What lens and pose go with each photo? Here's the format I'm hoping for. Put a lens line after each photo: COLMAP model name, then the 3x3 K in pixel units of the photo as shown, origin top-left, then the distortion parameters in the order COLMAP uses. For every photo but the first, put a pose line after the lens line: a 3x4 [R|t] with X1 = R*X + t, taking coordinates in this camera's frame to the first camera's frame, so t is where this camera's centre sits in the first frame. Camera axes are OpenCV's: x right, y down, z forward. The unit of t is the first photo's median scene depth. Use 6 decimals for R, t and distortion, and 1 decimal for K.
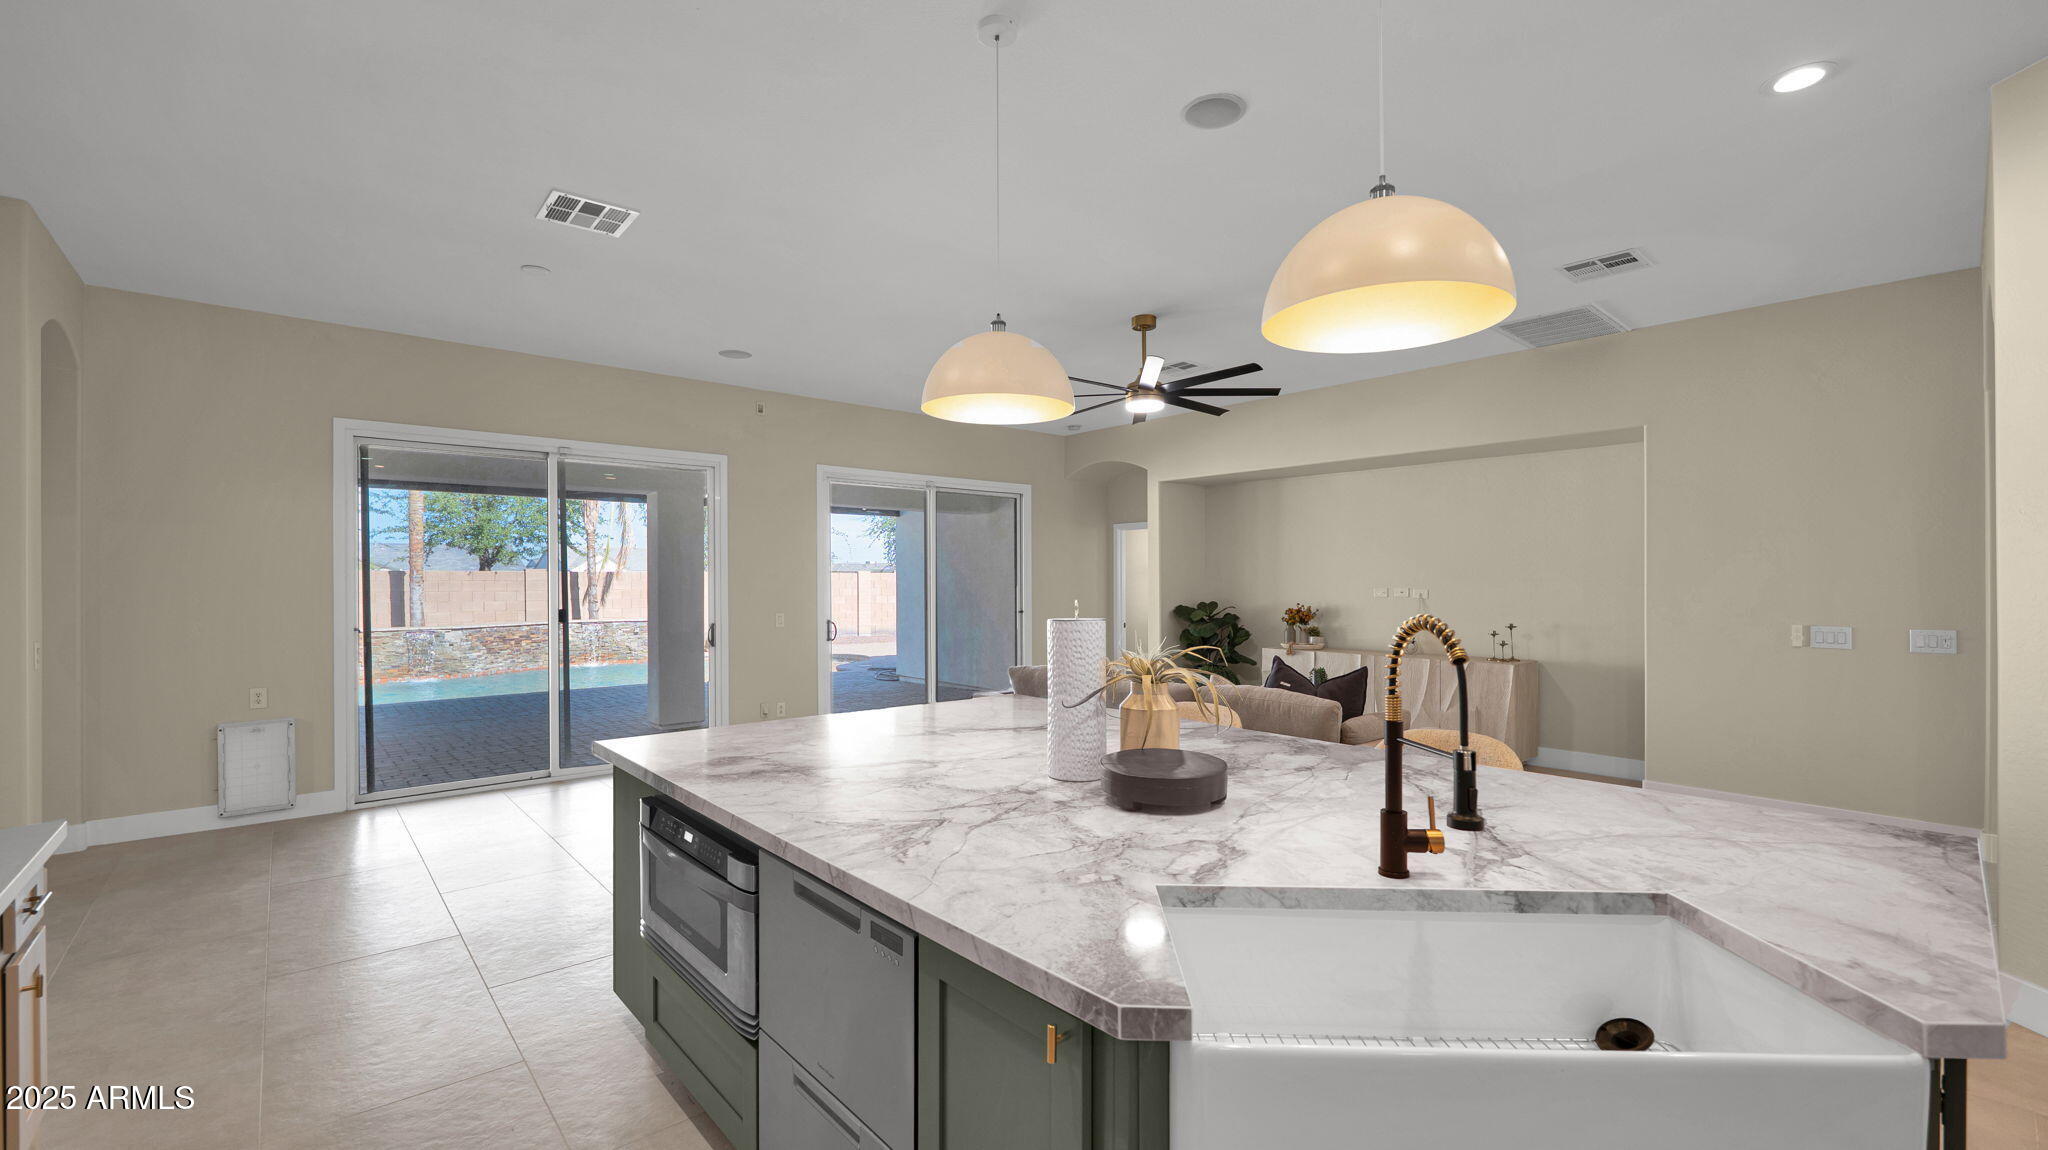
lens RADIAL K [[842.8, 0, 1020.0], [0, 842.8, 571.4], [0, 0, 1]] dist [-0.002453, -0.000423]
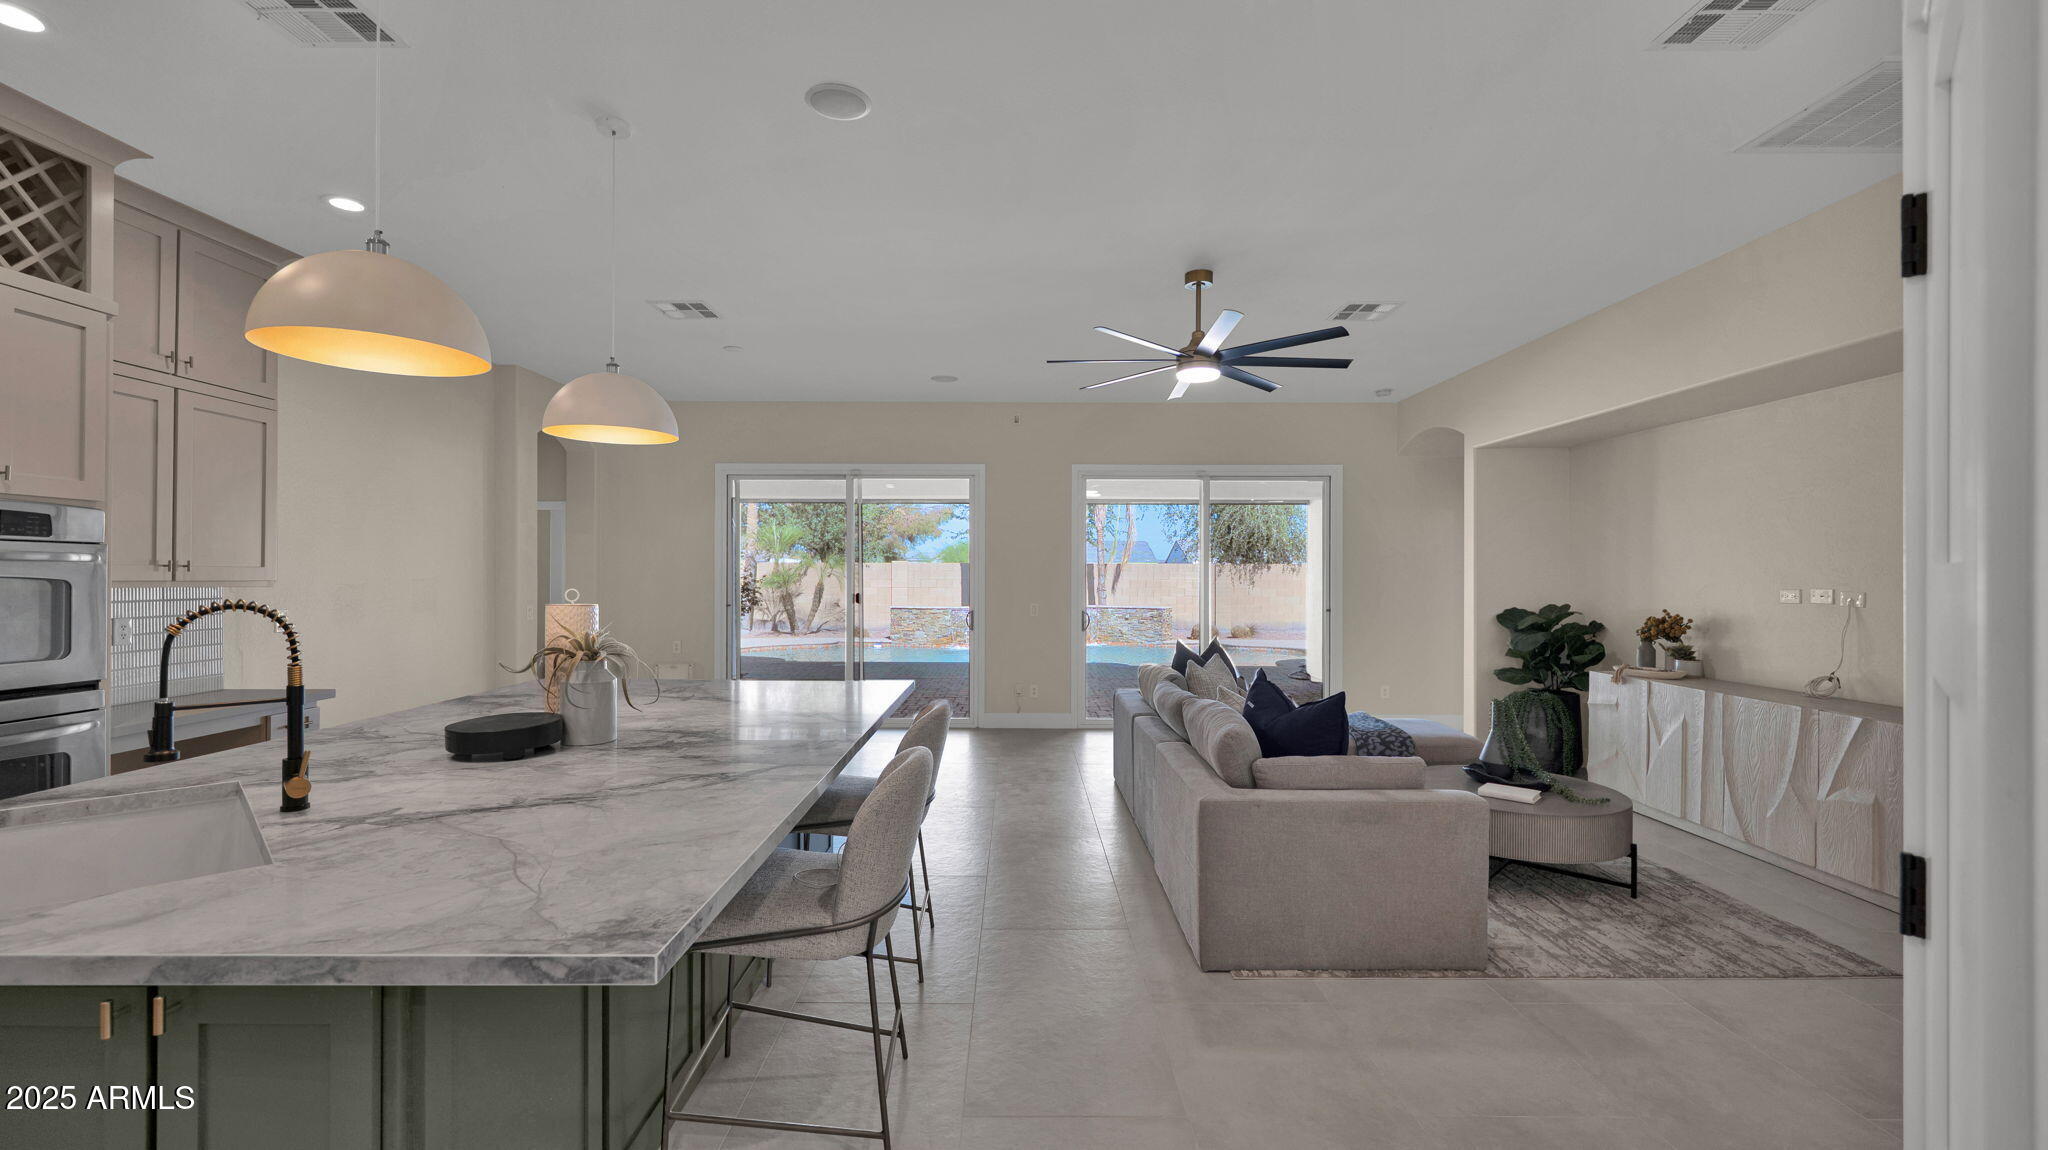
lens RADIAL K [[842.8, 0, 1020.0], [0, 842.8, 571.4], [0, 0, 1]] dist [-0.002453, -0.000423]
pose [[0.749492, 0.004030, -0.662001, 0.428978], [0.002454, 0.999958, 0.008867, -0.000328], [0.662009, -0.008270, 0.749451, 0.161035]]
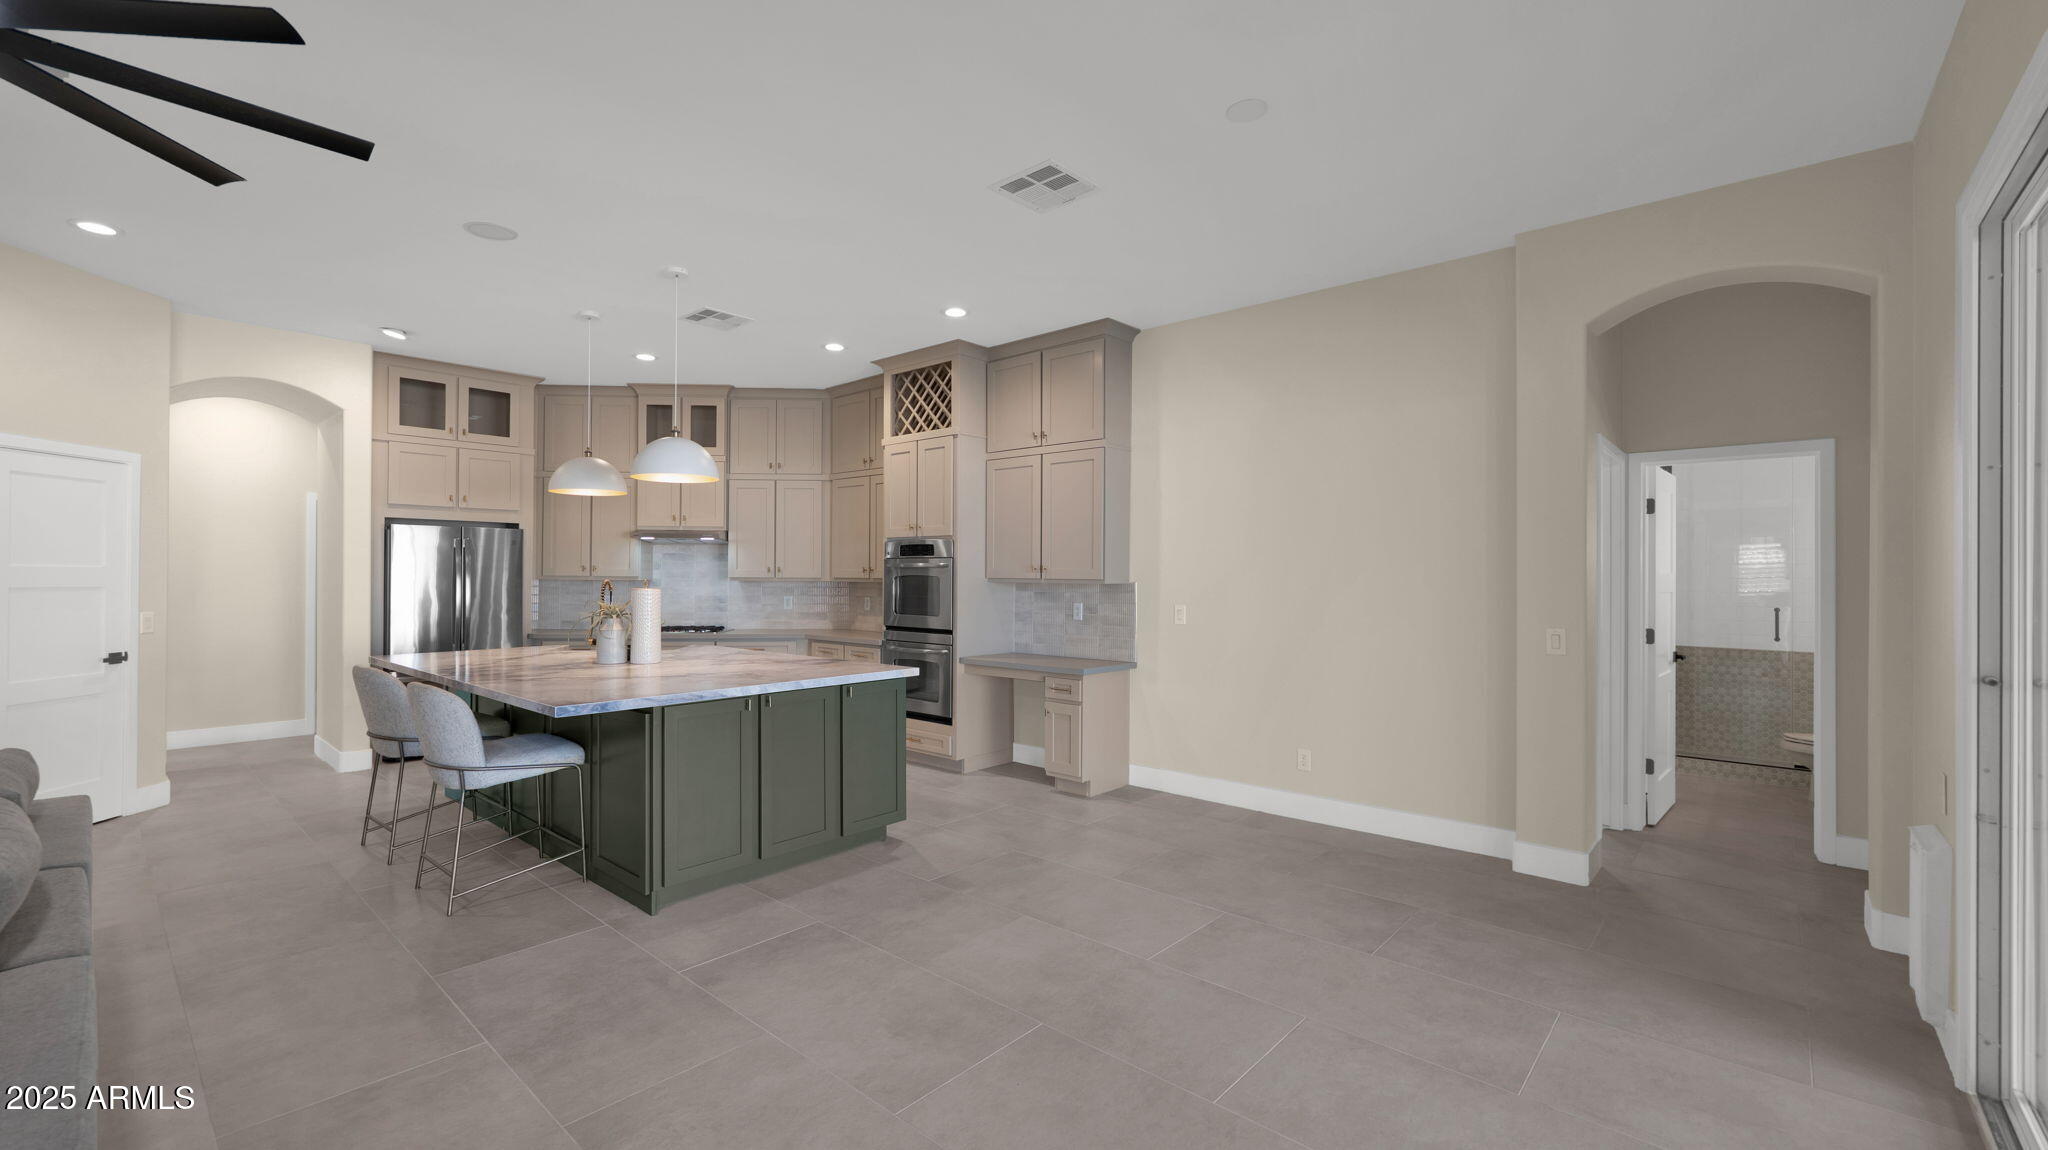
lens RADIAL K [[842.8, 0, 1020.0], [0, 842.8, 571.4], [0, 0, 1]] dist [-0.002453, -0.000423]
pose [[-0.993315, -0.000796, -0.115429, -0.192521], [0.001085, 0.999868, -0.016226, 0.015009], [0.115427, -0.016243, -0.993183, 1.005368]]
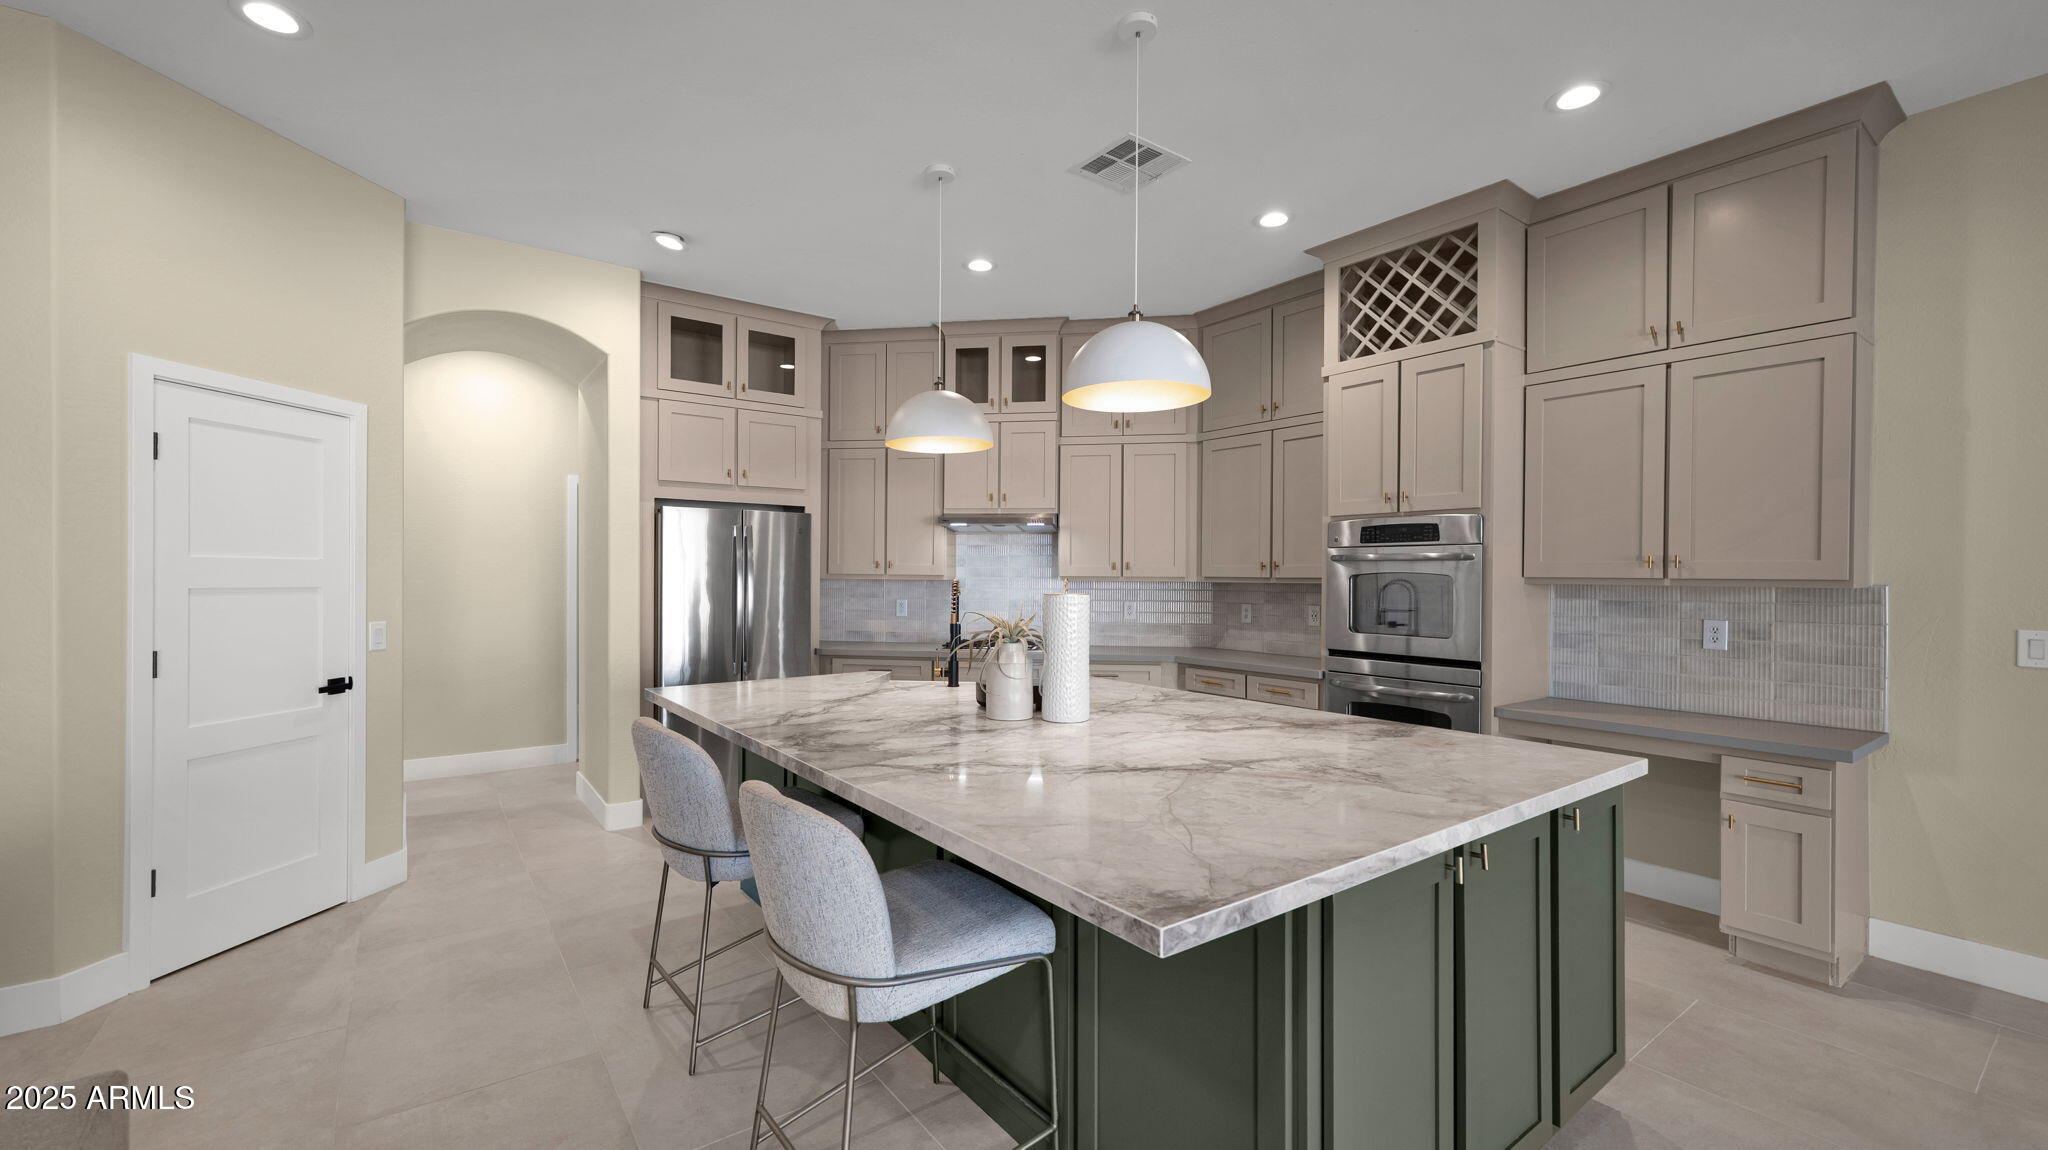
lens RADIAL K [[835.5, 0, 1016.9], [0, 835.5, 579.8], [0, 0, 1]] dist [0.000688, 0.000054]
pose [[-0.995365, -0.001900, 0.096155, 0.008279], [-0.002610, 0.999970, -0.007262, 0.013889], [-0.096138, -0.007480, -0.995340, 0.700908]]
